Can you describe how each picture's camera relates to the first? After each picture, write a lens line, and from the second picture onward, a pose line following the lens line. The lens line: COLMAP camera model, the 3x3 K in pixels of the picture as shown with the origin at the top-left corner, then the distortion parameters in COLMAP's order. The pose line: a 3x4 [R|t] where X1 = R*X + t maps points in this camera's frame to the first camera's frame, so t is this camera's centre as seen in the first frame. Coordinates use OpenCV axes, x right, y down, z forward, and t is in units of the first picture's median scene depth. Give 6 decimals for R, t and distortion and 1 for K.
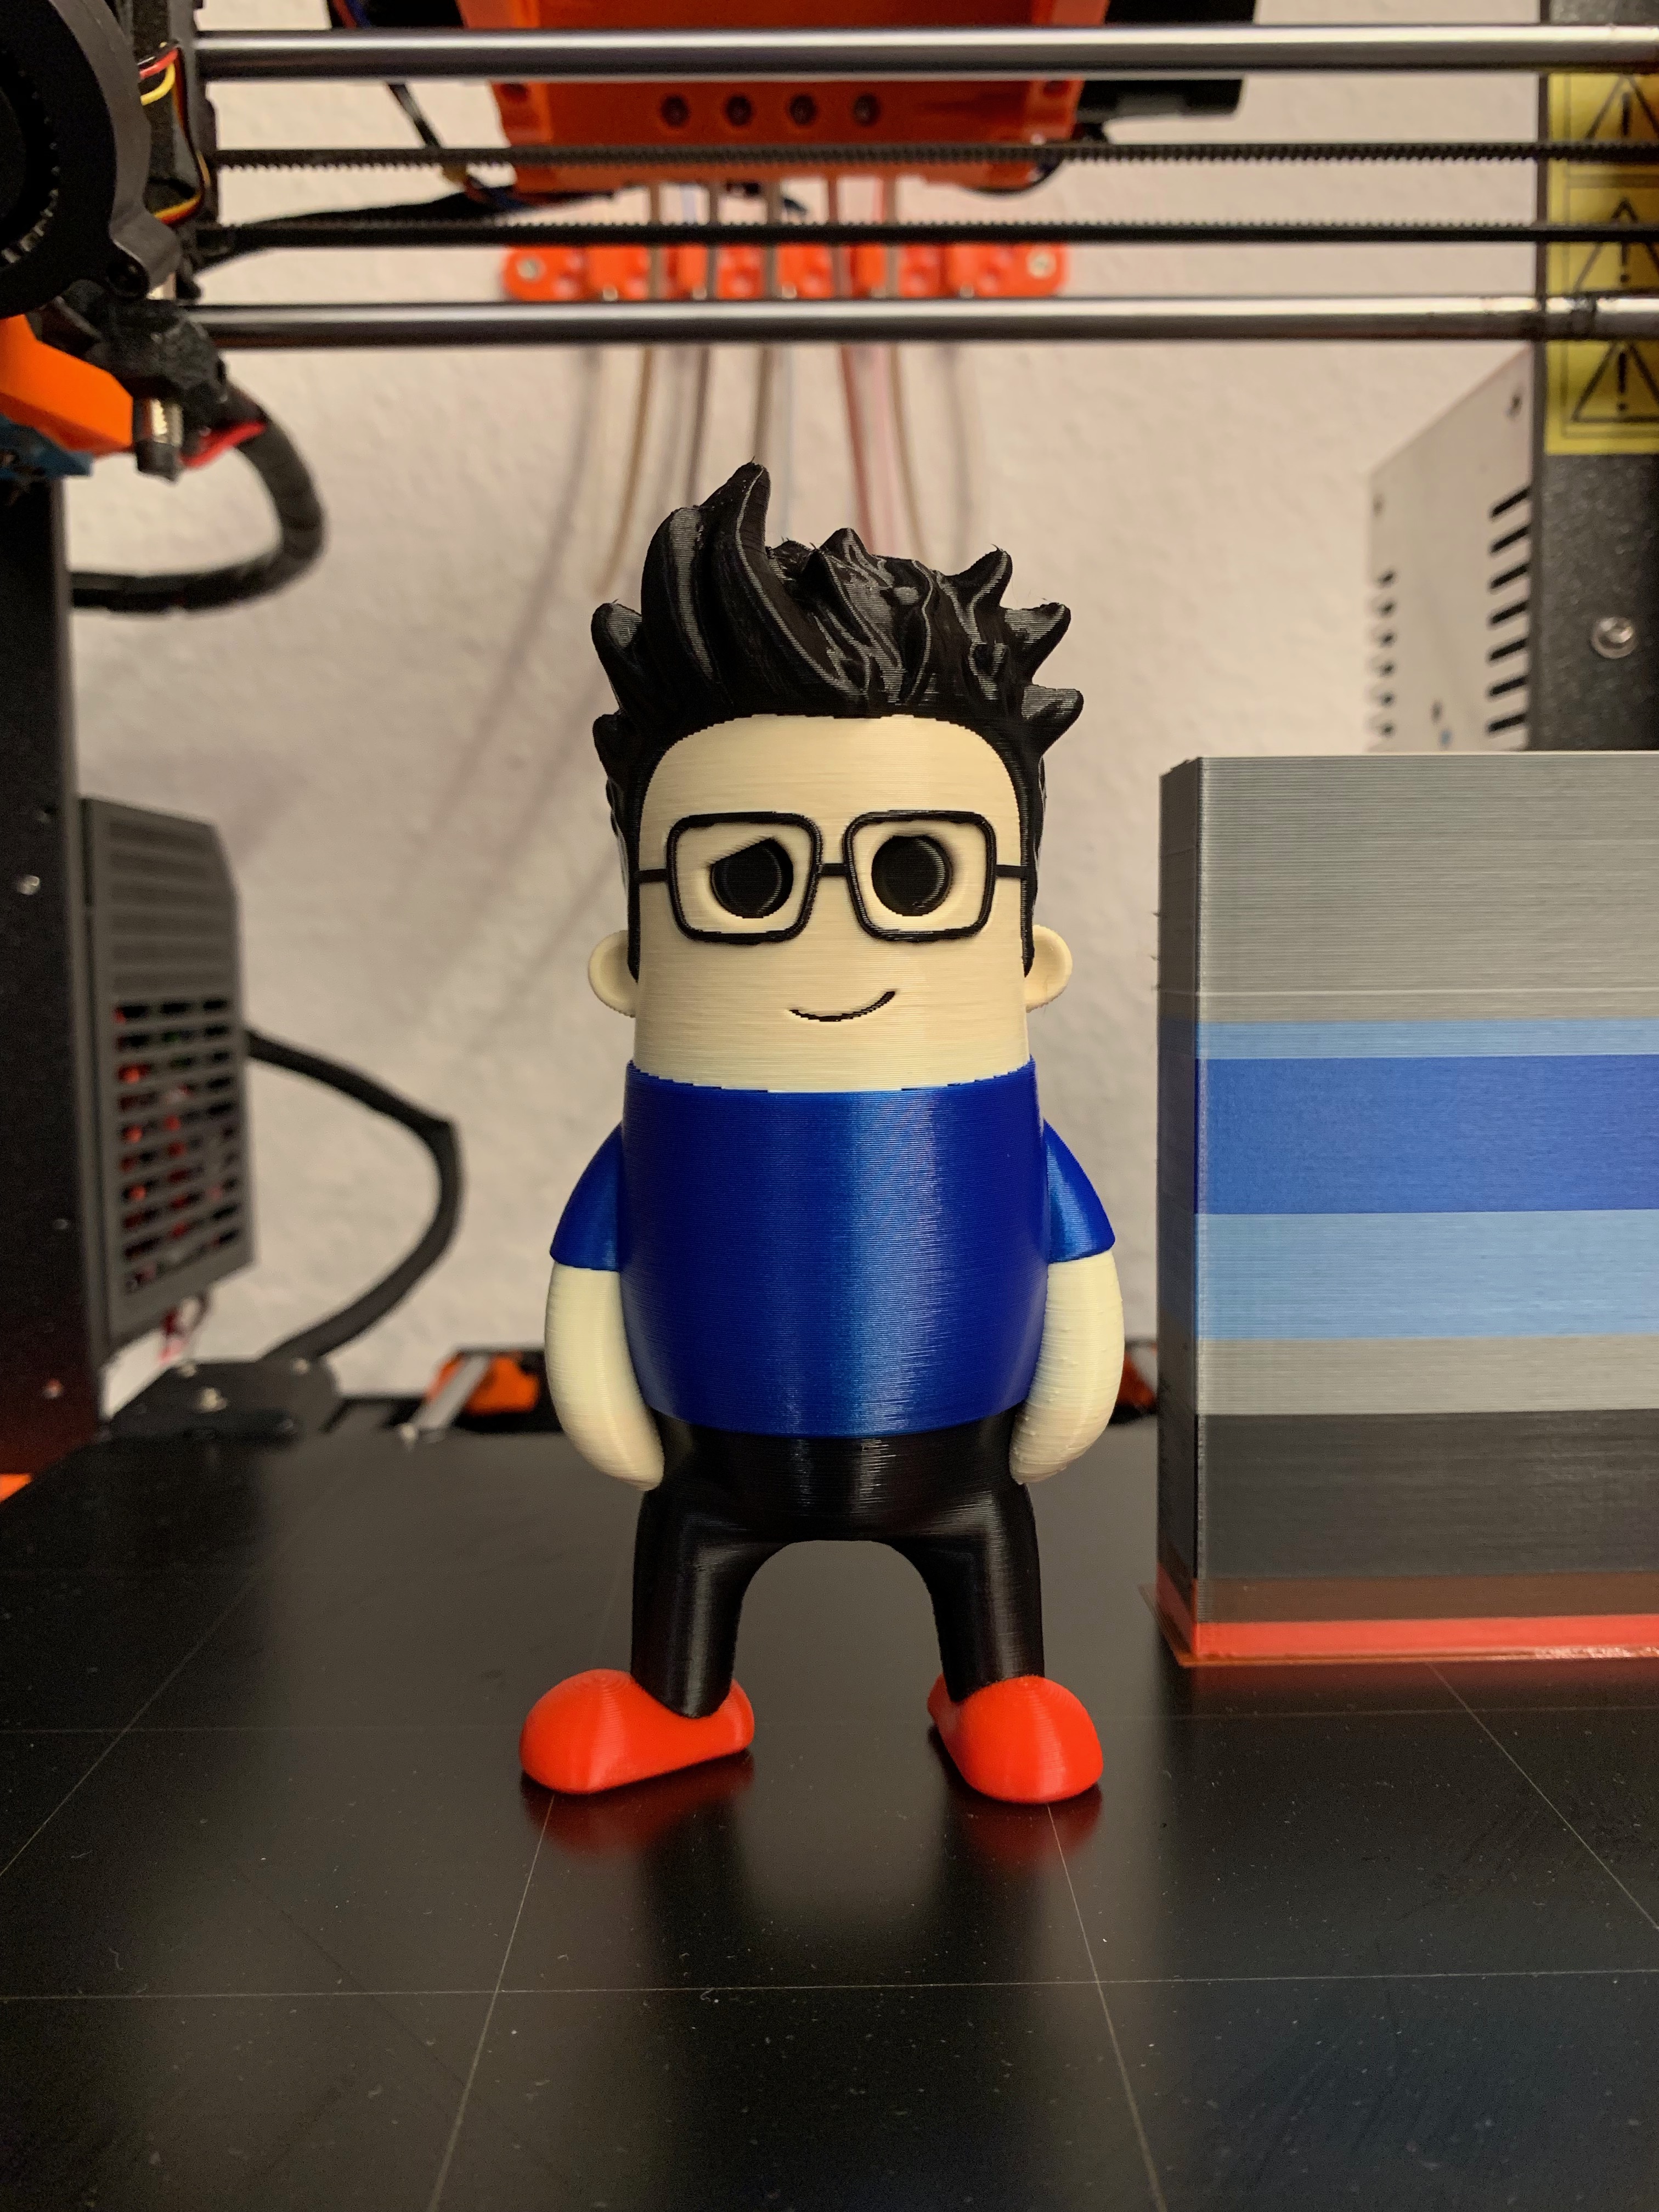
lens RADIAL K [[1785.0, 0, 849.3], [0, 1785.0, 1068.0], [0, 0, 1]] dist [0.029429, -0.061895]
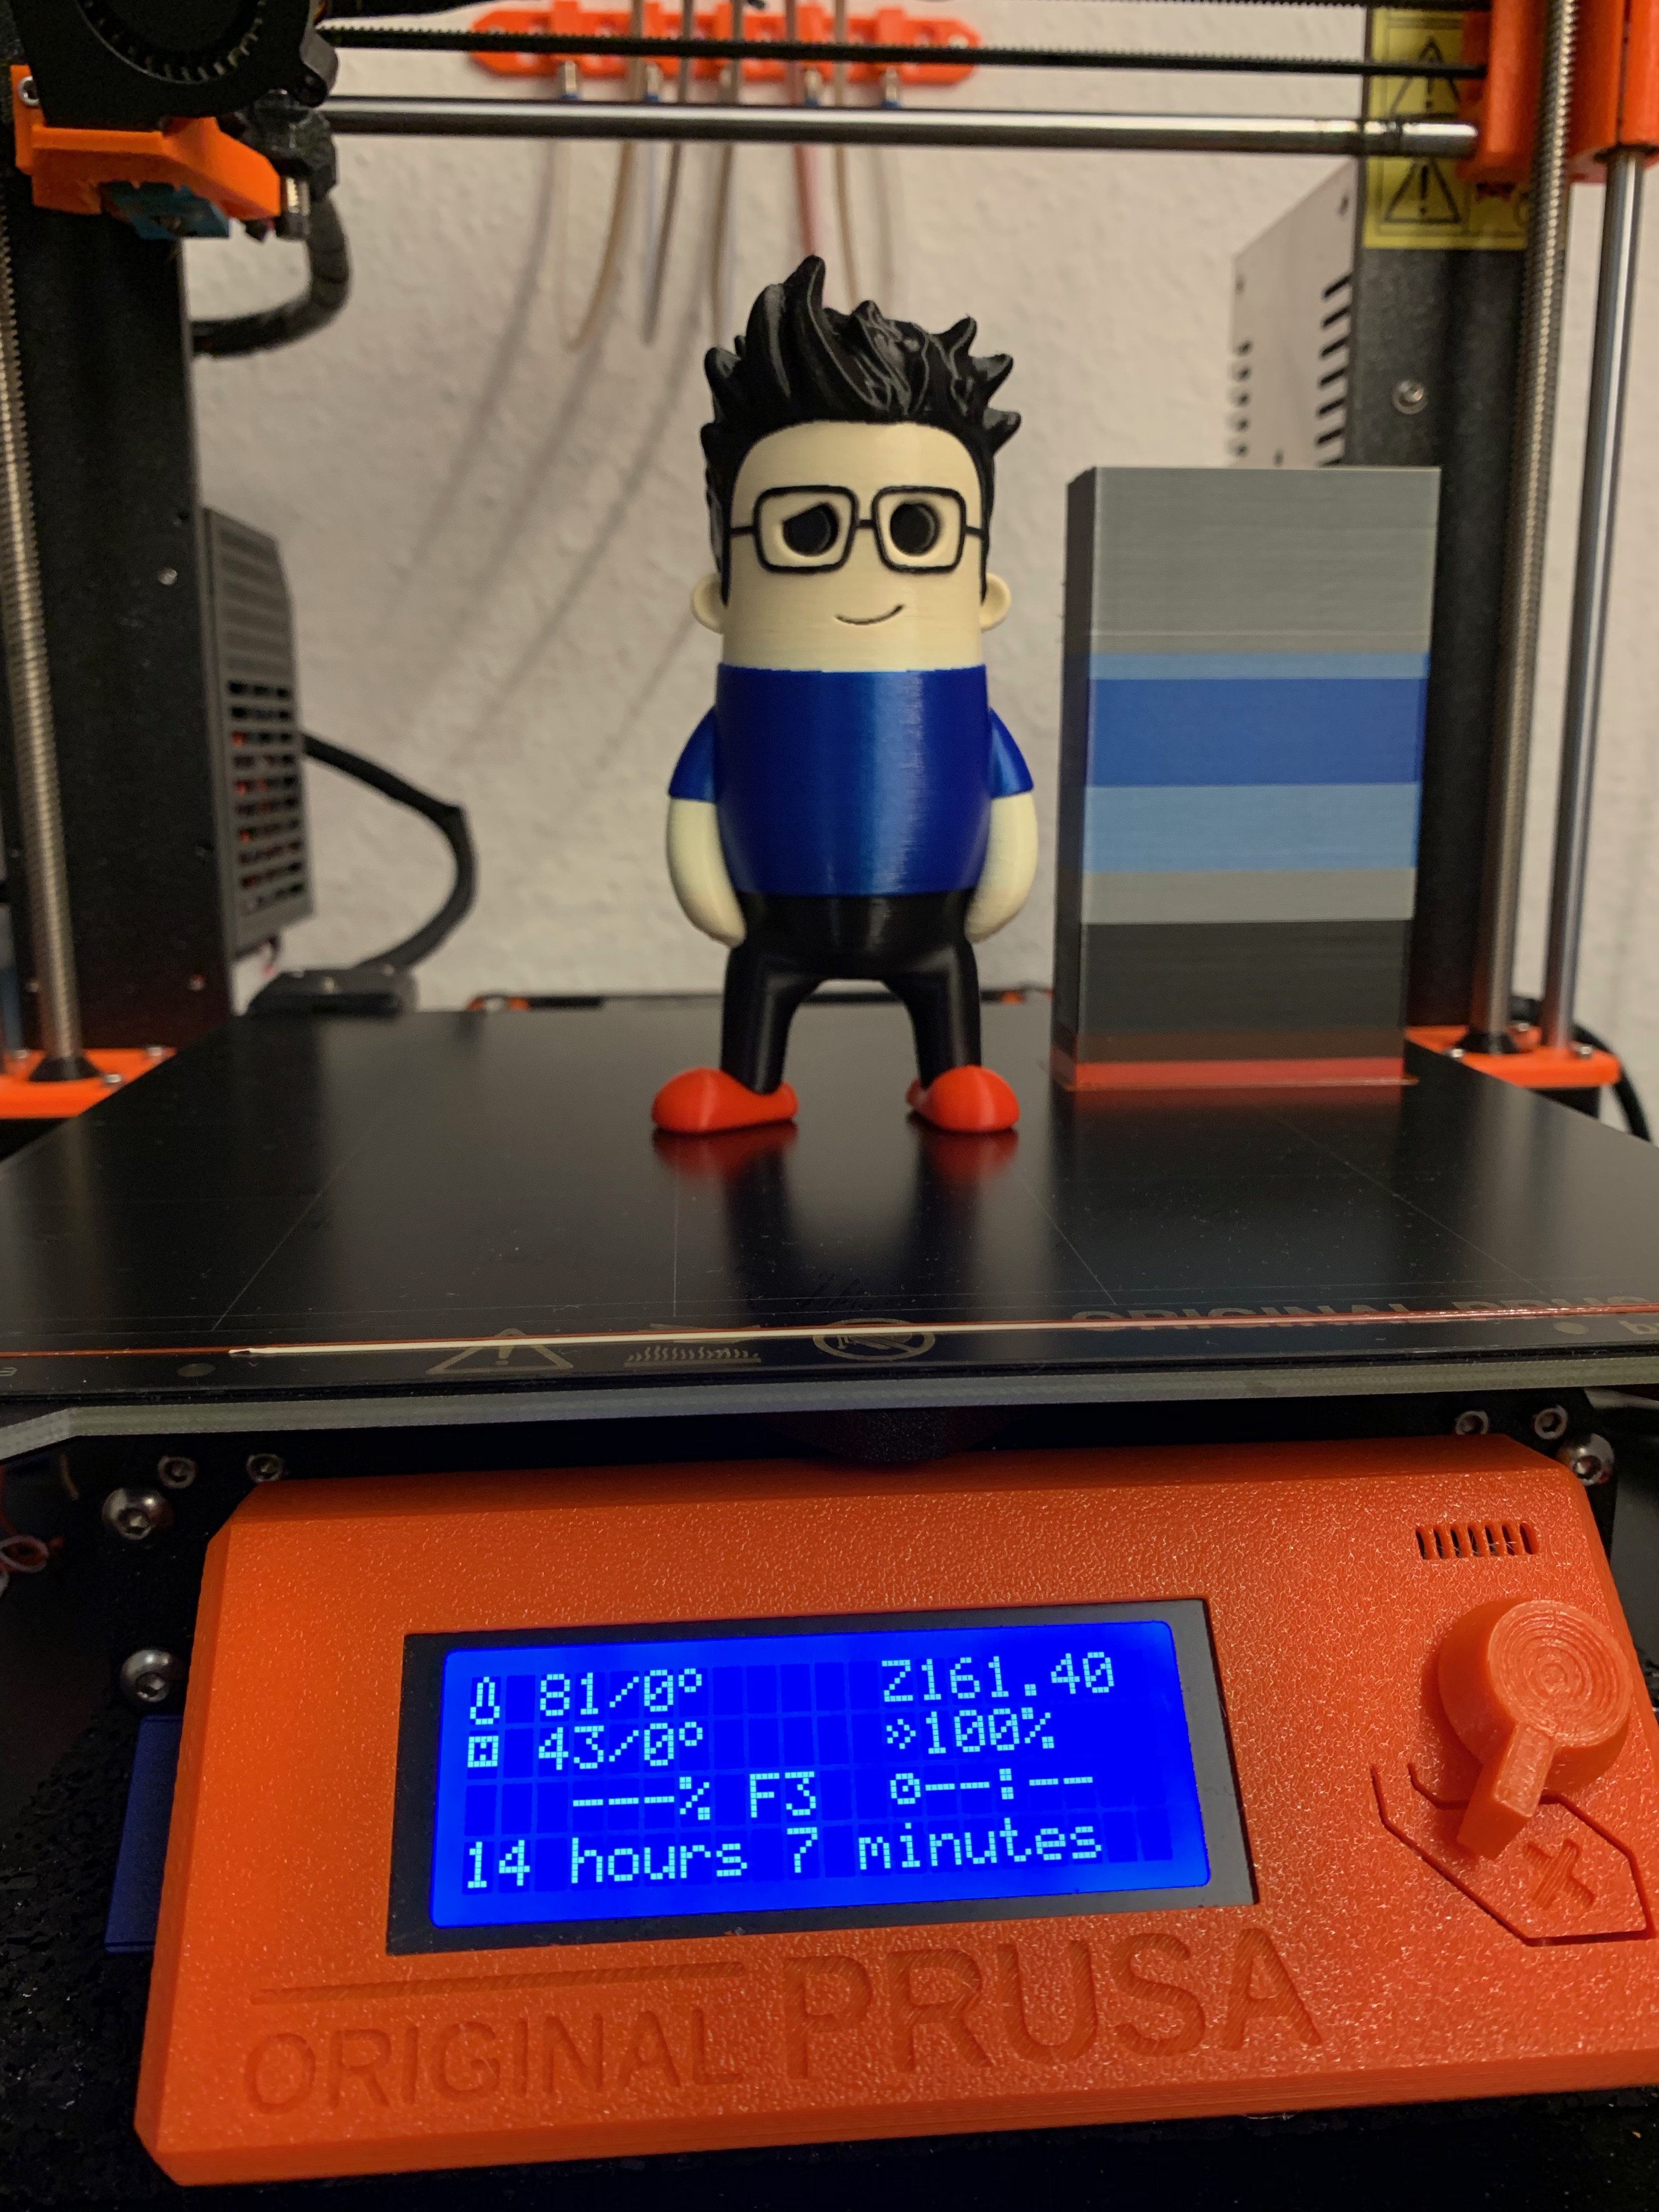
lens RADIAL K [[1767.2, 0, 829.5], [0, 1767.2, 1106.0], [0, 0, 1]] dist [-0.006684, -0.011132]
pose [[0.998318, -0.002706, 0.057919, -0.077053], [-0.005403, 0.990224, 0.139379, 0.105165], [-0.057730, -0.139458, 0.988544, -0.353551]]
